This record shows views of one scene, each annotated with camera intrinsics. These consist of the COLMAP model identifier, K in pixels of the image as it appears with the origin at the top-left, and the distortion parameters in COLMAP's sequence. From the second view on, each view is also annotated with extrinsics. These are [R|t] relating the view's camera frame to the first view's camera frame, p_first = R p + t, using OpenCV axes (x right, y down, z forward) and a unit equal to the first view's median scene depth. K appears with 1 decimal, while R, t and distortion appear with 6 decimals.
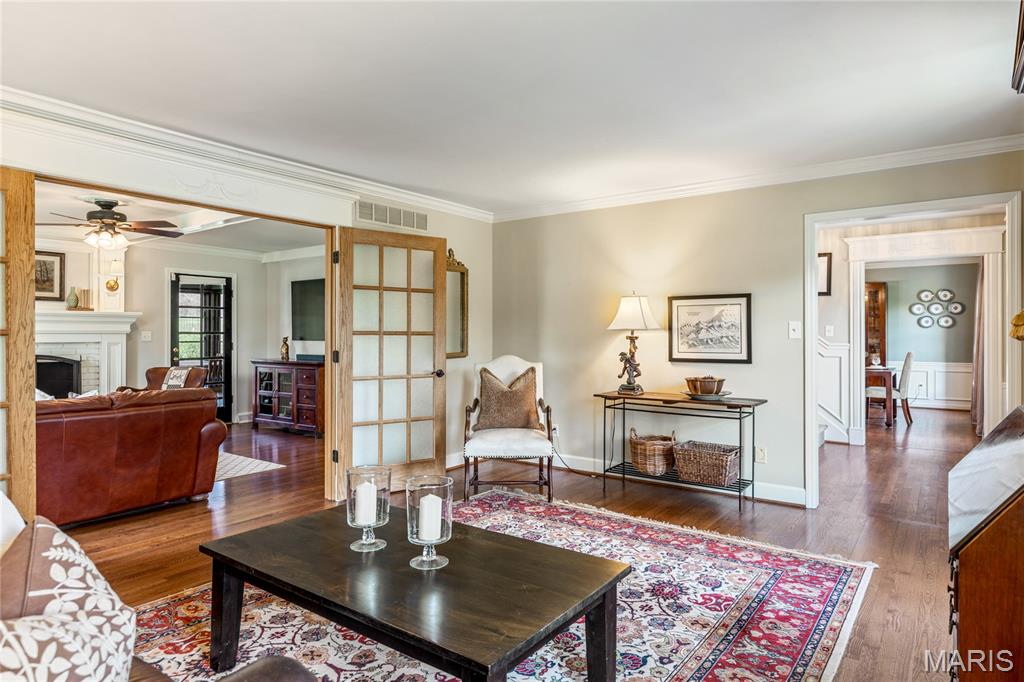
lens RADIAL K [[604.4, 0, 515.4], [0, 604.4, 337.2], [0, 0, 1]] dist [-0.001264, 0.002480]
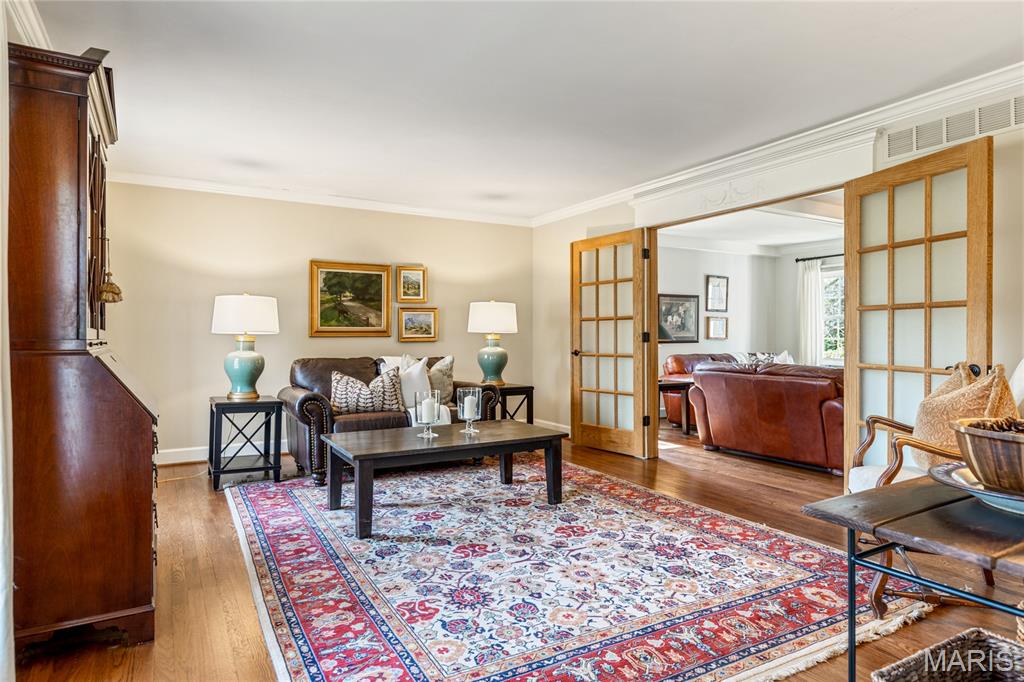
lens RADIAL K [[604.4, 0, 513.5], [0, 604.4, 334.6], [0, 0, 1]] dist [-0.001264, 0.002480]
pose [[-0.408730, -0.002305, -0.912653, 0.719046], [-0.007524, 0.999971, 0.000844, 0.034128], [0.912624, 0.007212, -0.408735, 1.006099]]
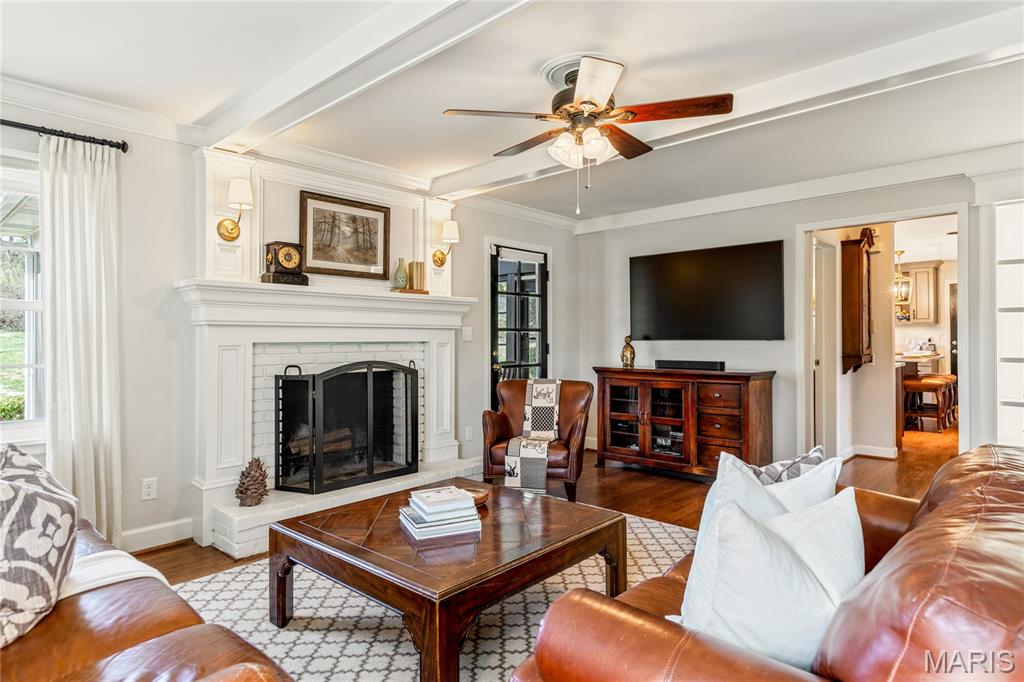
lens RADIAL K [[580.3, 0, 516.6], [0, 580.3, 336.1], [0, 0, 1]] dist [-0.000588, 0.000014]
pose [[0.993298, -0.004545, -0.115493, -0.864110], [0.003297, 0.999934, -0.010993, 0.015656], [0.115535, 0.010538, 0.993247, 0.624579]]
